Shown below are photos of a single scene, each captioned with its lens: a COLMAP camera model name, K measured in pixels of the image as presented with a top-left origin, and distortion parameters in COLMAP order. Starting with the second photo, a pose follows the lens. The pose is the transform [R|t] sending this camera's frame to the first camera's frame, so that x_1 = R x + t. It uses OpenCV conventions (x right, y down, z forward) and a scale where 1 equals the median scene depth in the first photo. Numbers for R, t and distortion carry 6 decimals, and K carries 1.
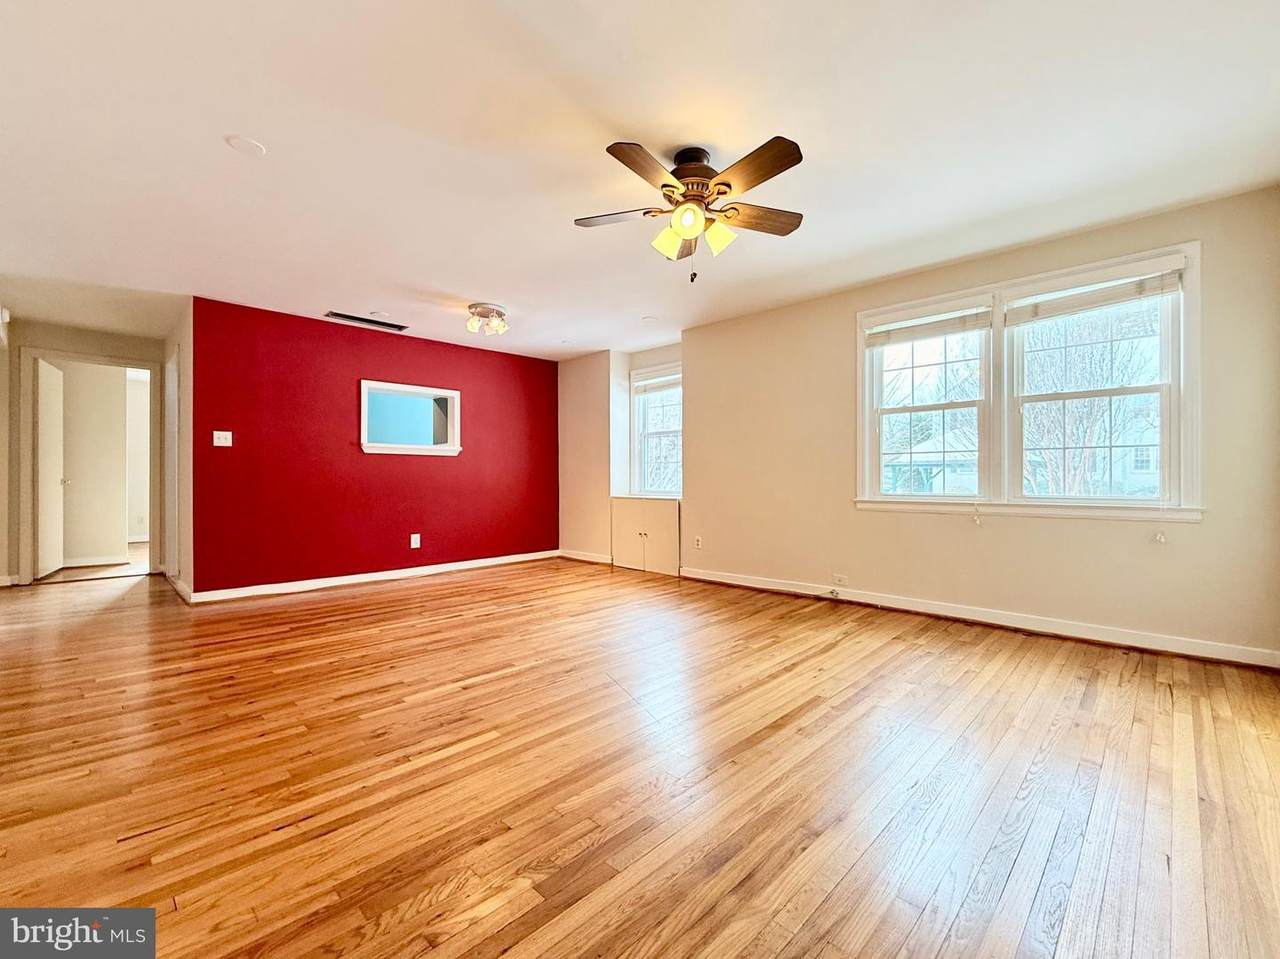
lens RADIAL K [[550.4, 0, 640.0], [0, 550.4, 479.5], [0, 0, 1]] dist [0.002089, -0.000017]
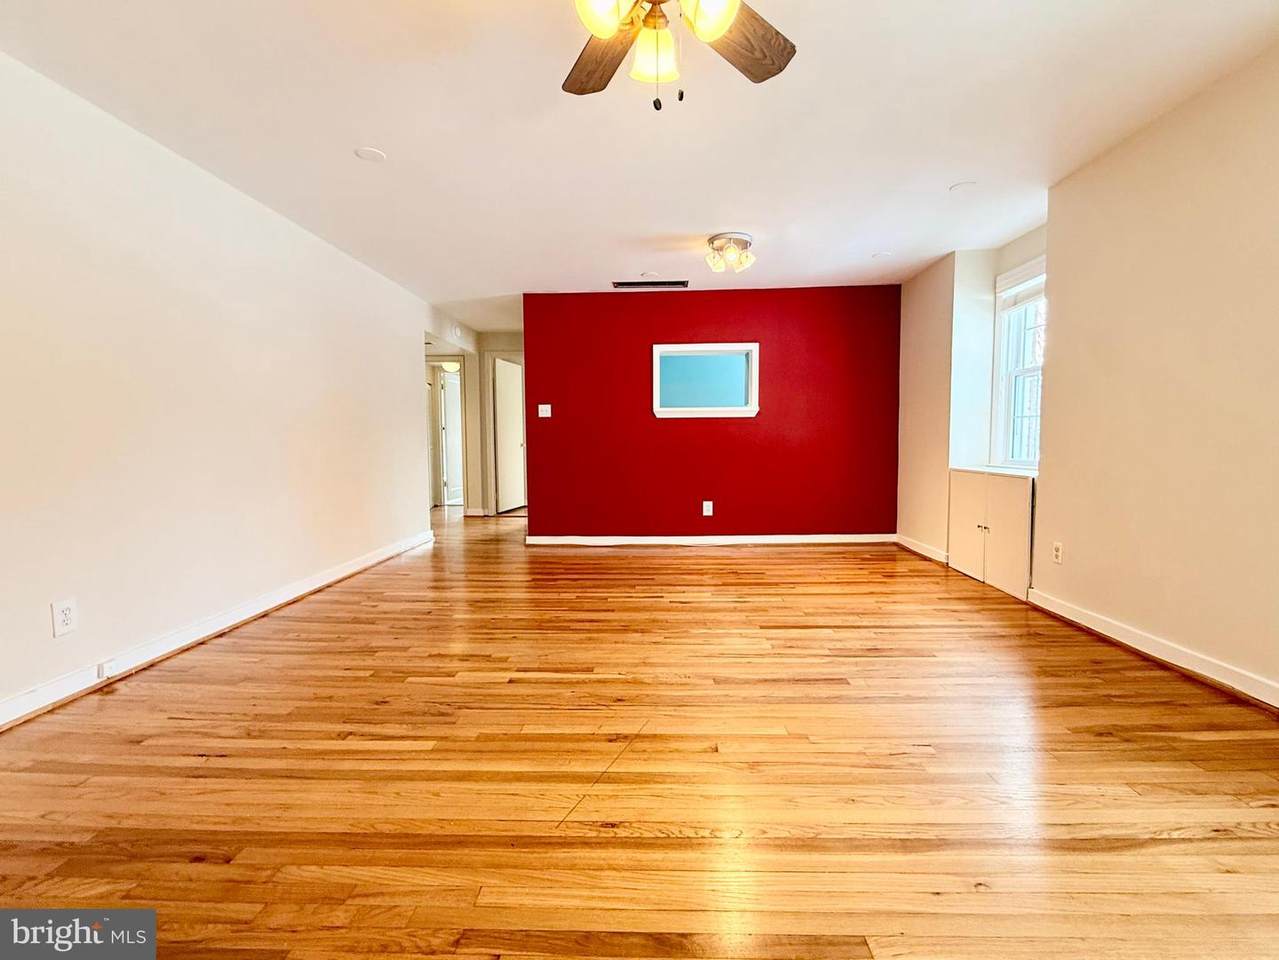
lens RADIAL K [[567.9, 0, 639.5], [0, 567.9, 480.0], [0, 0, 1]] dist [0.000074, -0.000063]
pose [[0.674268, 0.048439, -0.736896, 0.344178], [0.007478, 0.997348, 0.072401, -0.014083], [0.738449, -0.054328, 0.672118, 0.371206]]
